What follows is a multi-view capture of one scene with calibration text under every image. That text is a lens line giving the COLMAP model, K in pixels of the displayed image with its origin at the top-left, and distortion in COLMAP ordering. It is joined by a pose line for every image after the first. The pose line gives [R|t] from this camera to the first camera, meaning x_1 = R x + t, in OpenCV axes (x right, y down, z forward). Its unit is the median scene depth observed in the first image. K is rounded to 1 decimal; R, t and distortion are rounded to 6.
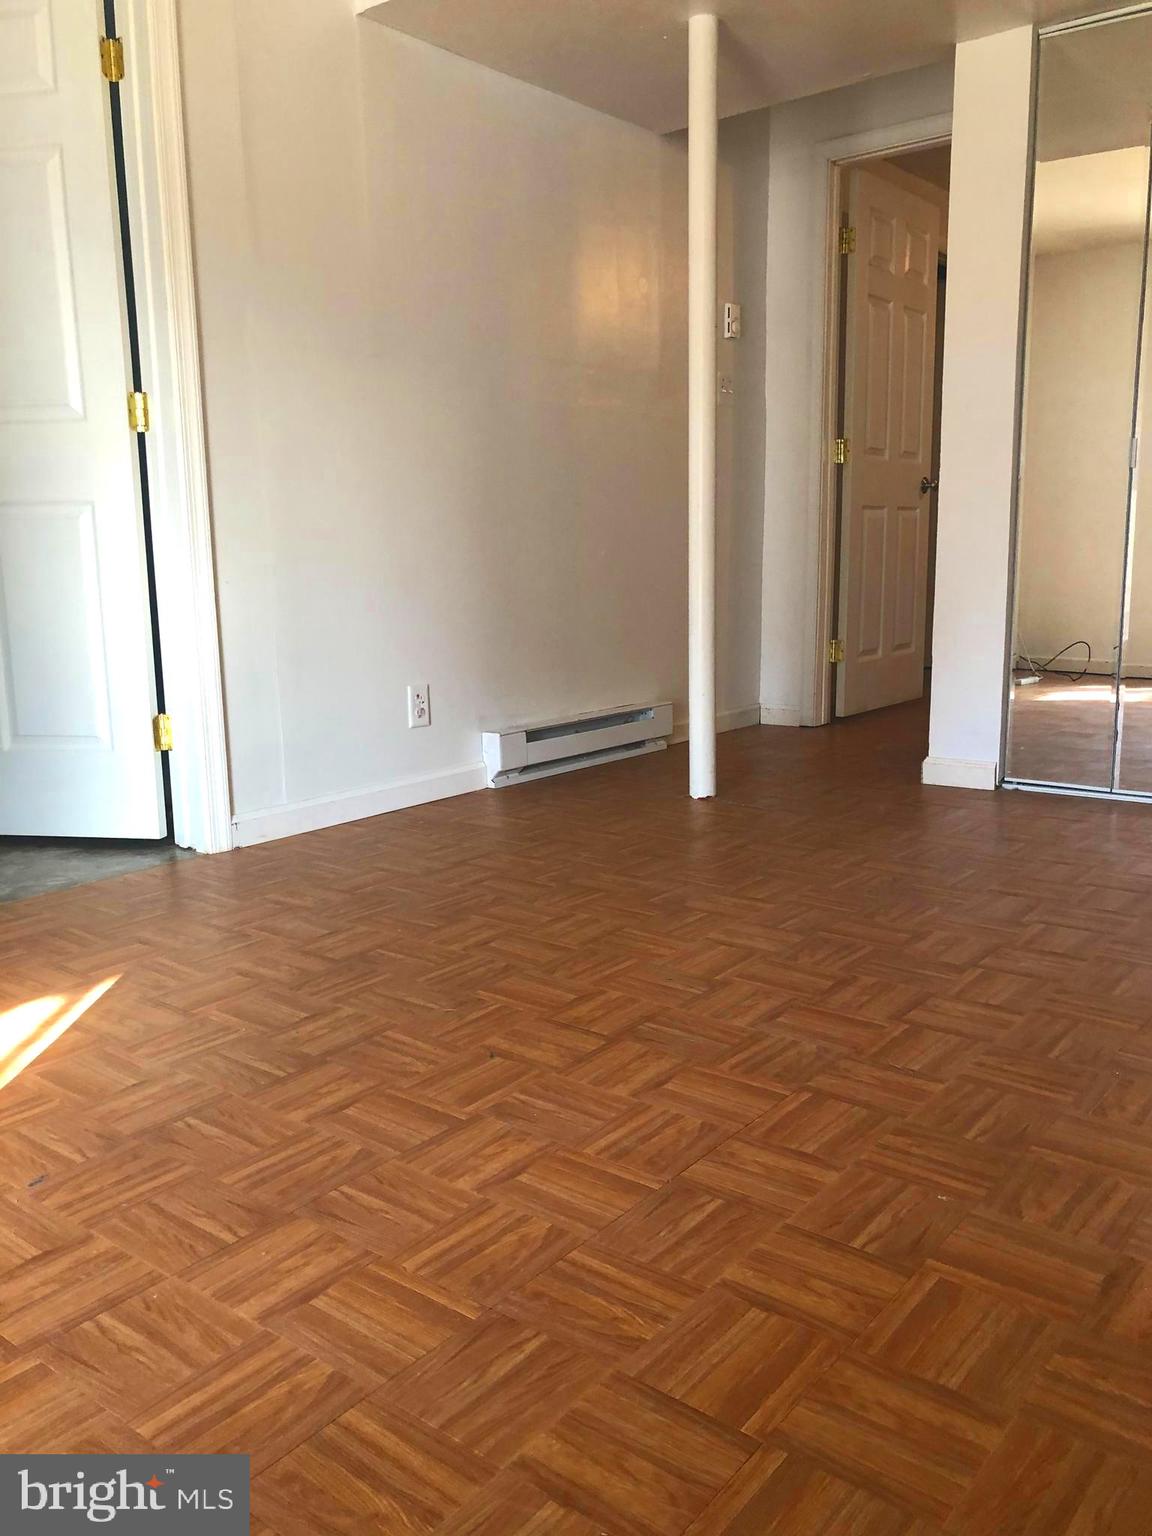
lens RADIAL K [[1257.6, 0, 576.0], [0, 1257.6, 768.0], [0, 0, 1]] dist [-0.000110, -0.010441]
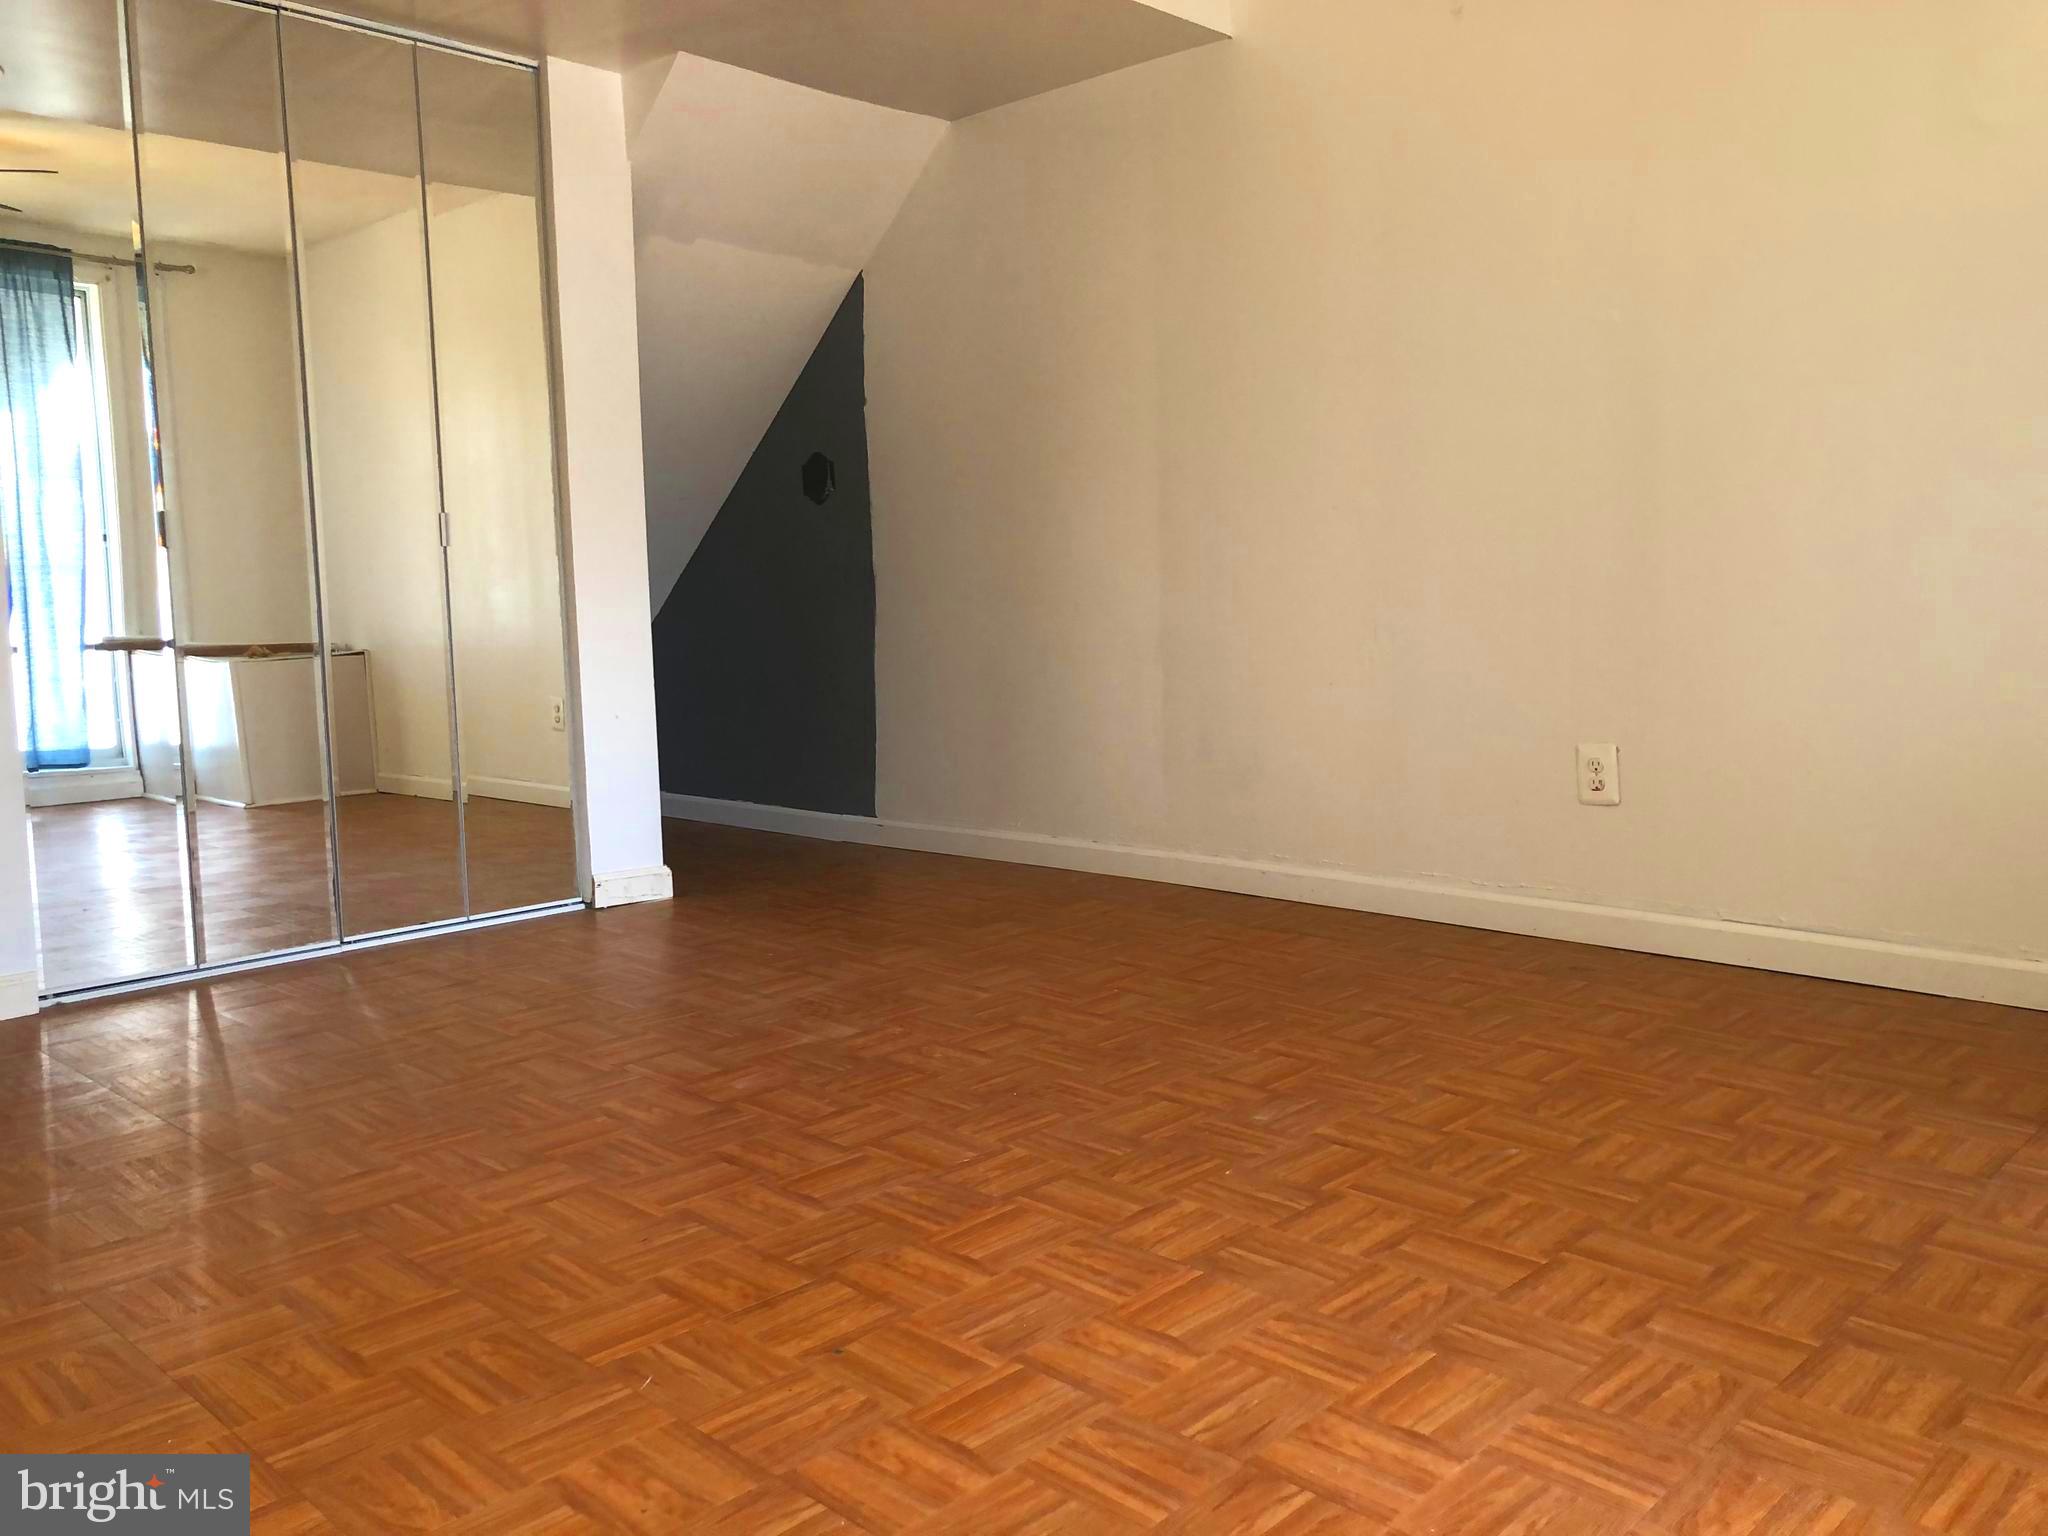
lens RADIAL K [[1676.9, 0, 1024.0], [0, 1676.9, 768.0], [0, 0, 1]] dist [-0.000110, -0.010441]
pose [[0.100886, -0.105987, 0.989236, -1.137214], [0.198612, 0.976441, 0.084361, -0.189648], [-0.974872, 0.187964, 0.119559, 0.818528]]
